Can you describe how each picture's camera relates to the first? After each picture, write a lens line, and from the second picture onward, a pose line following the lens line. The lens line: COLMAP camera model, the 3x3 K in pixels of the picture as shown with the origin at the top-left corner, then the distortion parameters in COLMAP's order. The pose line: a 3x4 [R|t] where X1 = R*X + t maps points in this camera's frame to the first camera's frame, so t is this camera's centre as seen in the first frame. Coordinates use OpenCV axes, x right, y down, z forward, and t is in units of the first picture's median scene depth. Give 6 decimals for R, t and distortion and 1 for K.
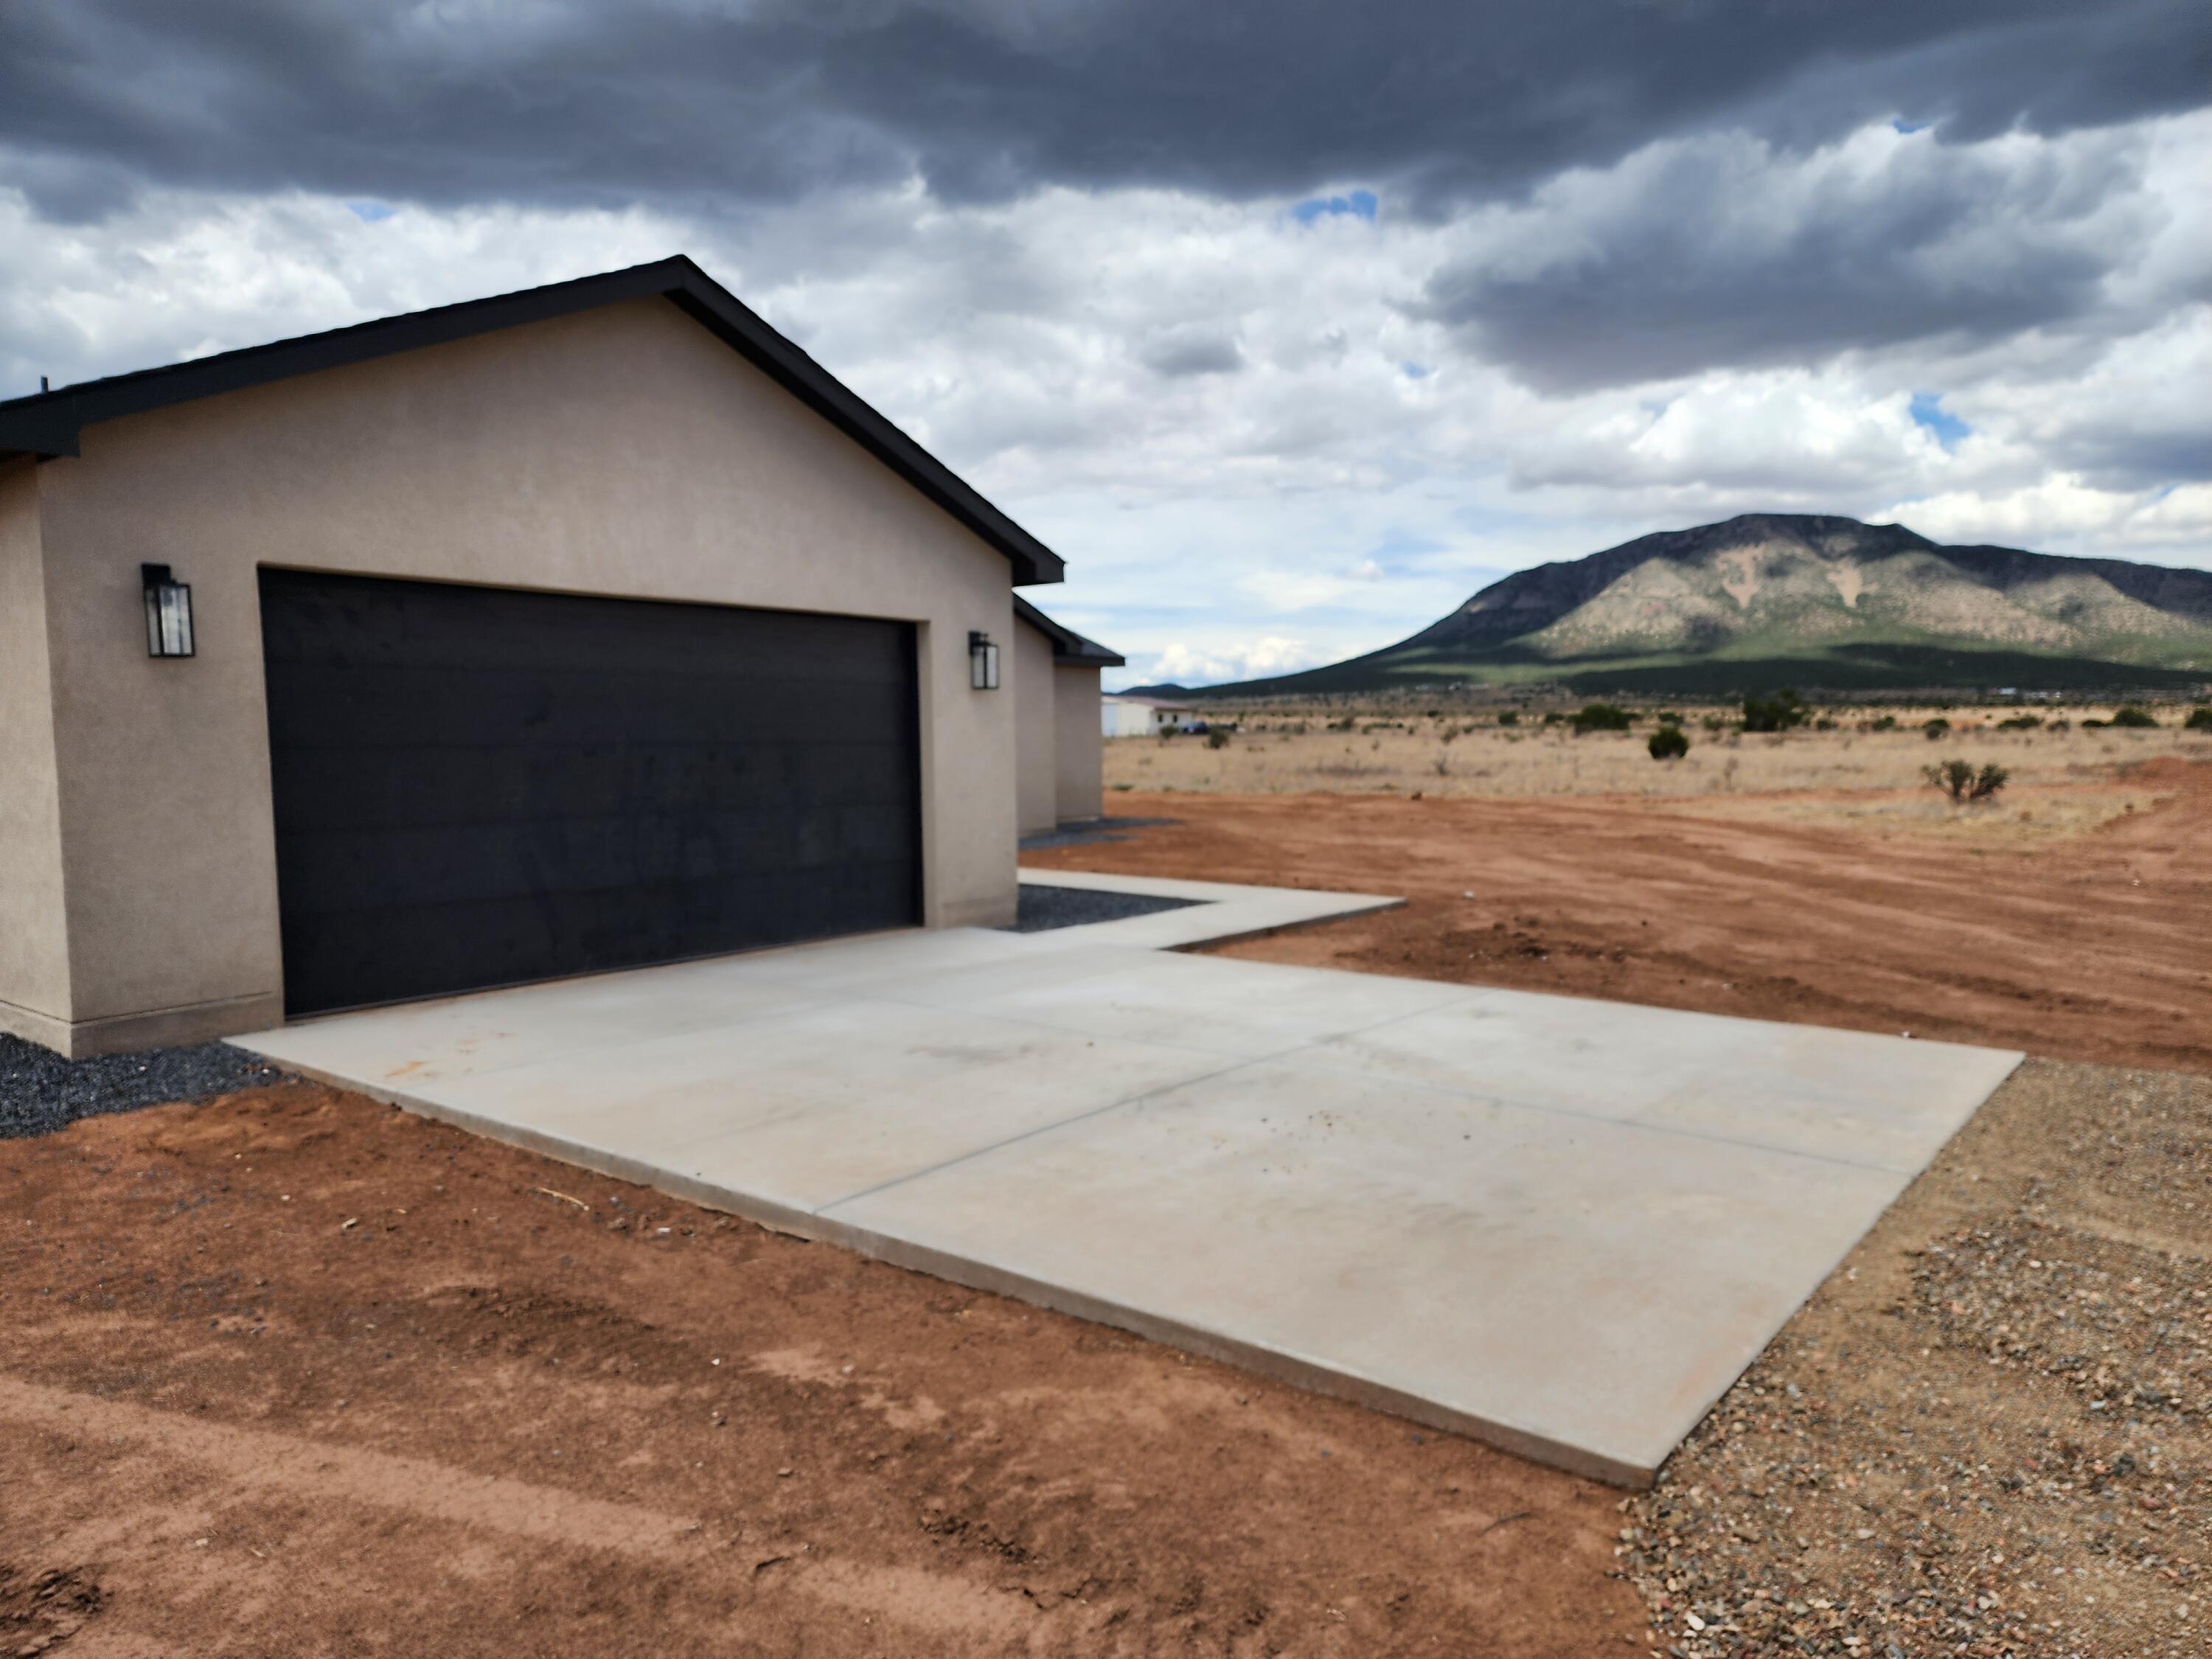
lens RADIAL K [[1498.1, 0, 1088.6], [0, 1498.1, 849.4], [0, 0, 1]] dist [0.080797, -0.068374]
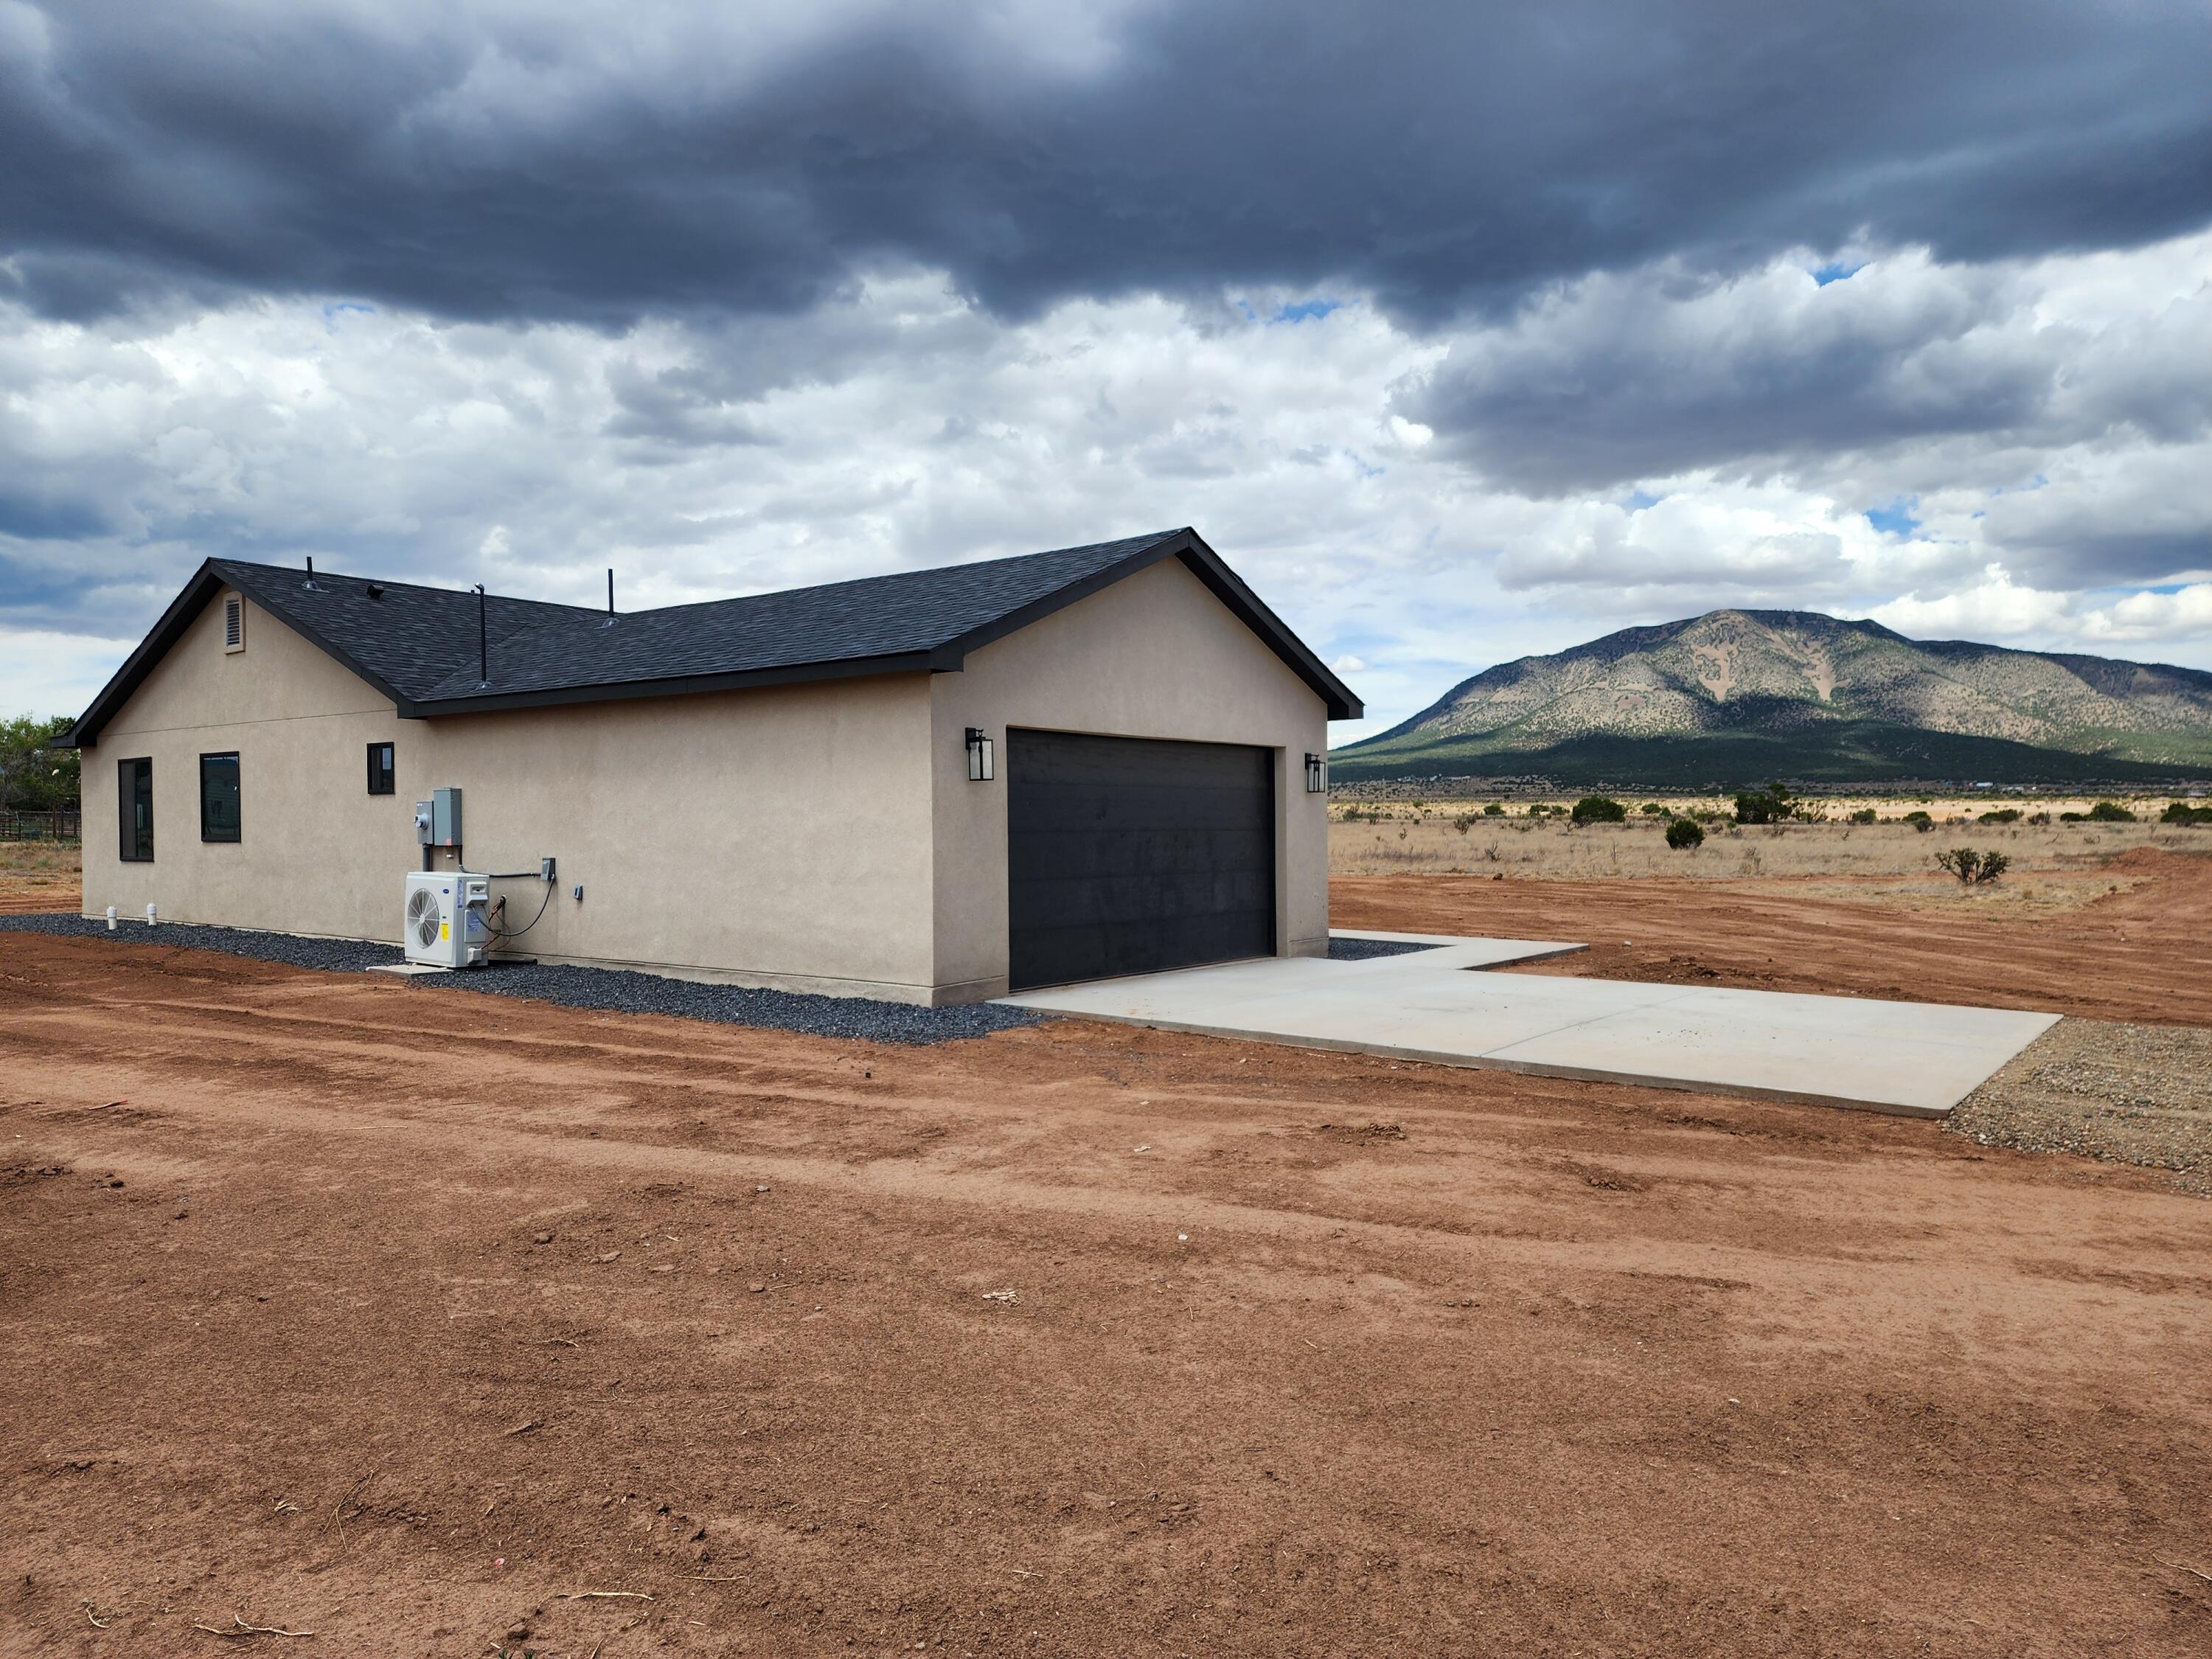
lens RADIAL K [[1498.1, 0, 1073.1], [0, 1498.1, 856.9], [0, 0, 1]] dist [0.080797, -0.068374]
pose [[0.999997, 0.001367, 0.001857, -0.111703], [-0.001263, 0.998503, -0.054683, 0.012687], [-0.001929, 0.054680, 0.998502, -0.160170]]
